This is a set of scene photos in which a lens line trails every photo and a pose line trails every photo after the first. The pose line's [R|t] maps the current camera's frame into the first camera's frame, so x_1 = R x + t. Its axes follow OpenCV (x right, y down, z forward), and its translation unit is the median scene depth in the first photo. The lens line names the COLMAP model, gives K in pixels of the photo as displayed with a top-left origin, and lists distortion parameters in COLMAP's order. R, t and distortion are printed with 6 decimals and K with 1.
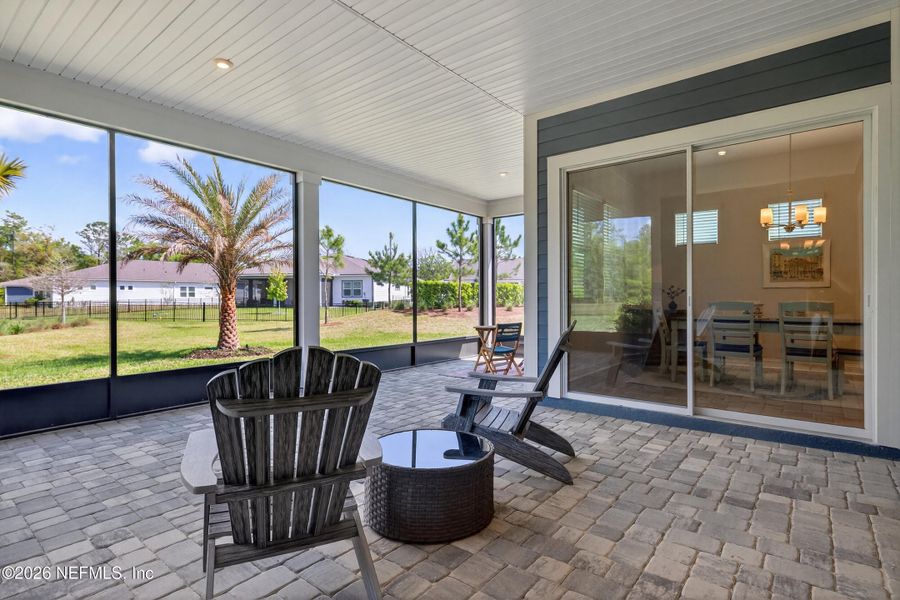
lens RADIAL K [[451.3, 0, 447.7], [0, 451.3, 293.8], [0, 0, 1]] dist [0.003822, 0.000102]
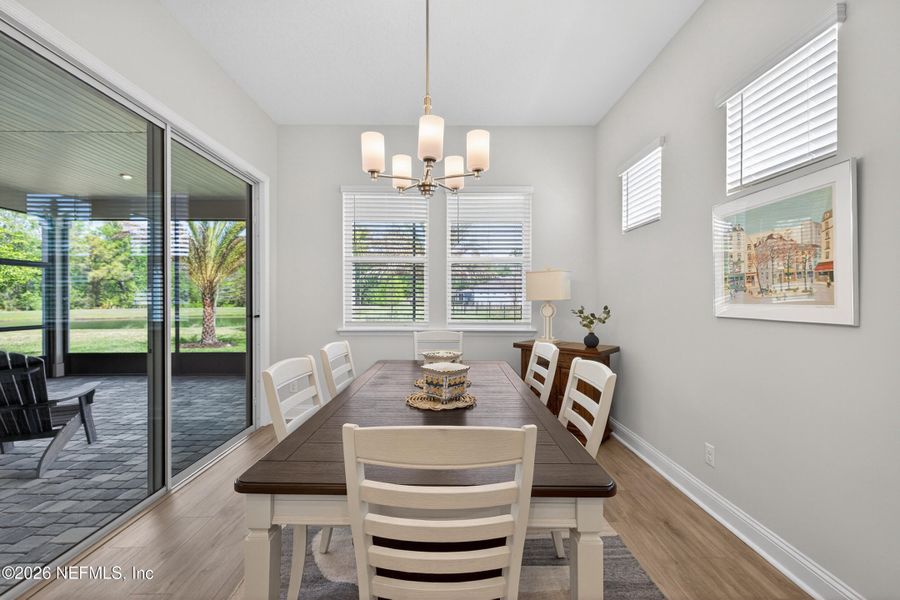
lens RADIAL K [[373.0, 0, 447.2], [0, 373.0, 298.9], [0, 0, 1]] dist [0.001792, 0.000289]
pose [[0.636336, 0.005543, -0.771392, 0.828571], [0.001539, 0.999963, 0.008455, -0.033418], [0.771411, -0.006567, 0.636304, 0.629075]]
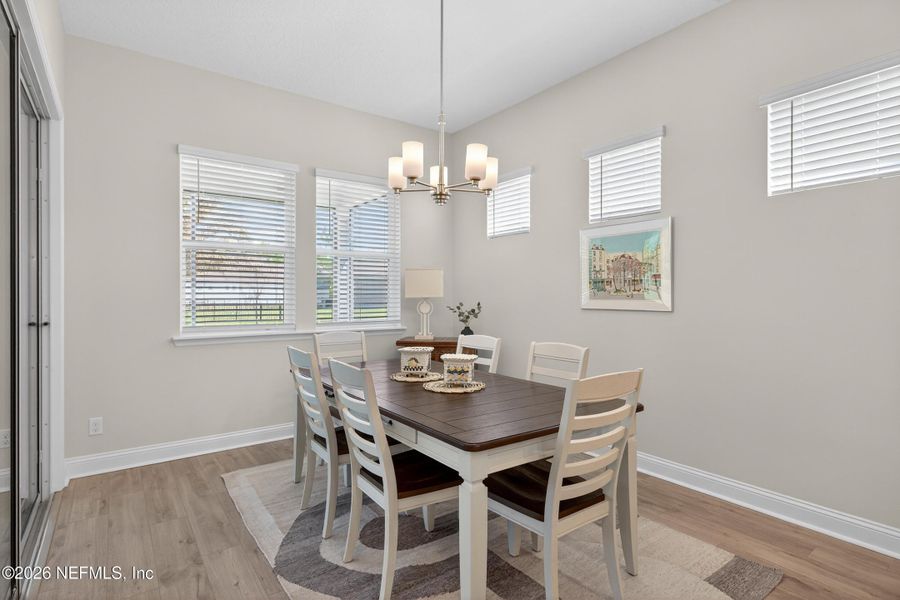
lens RADIAL K [[451.3, 0, 447.7], [0, 451.3, 293.8], [0, 0, 1]] dist [0.003822, 0.000102]
pose [[0.967104, 0.002800, -0.254365, 0.703280], [-0.001844, 0.999990, 0.003996, -0.035152], [0.254374, -0.003395, 0.967100, 0.435666]]
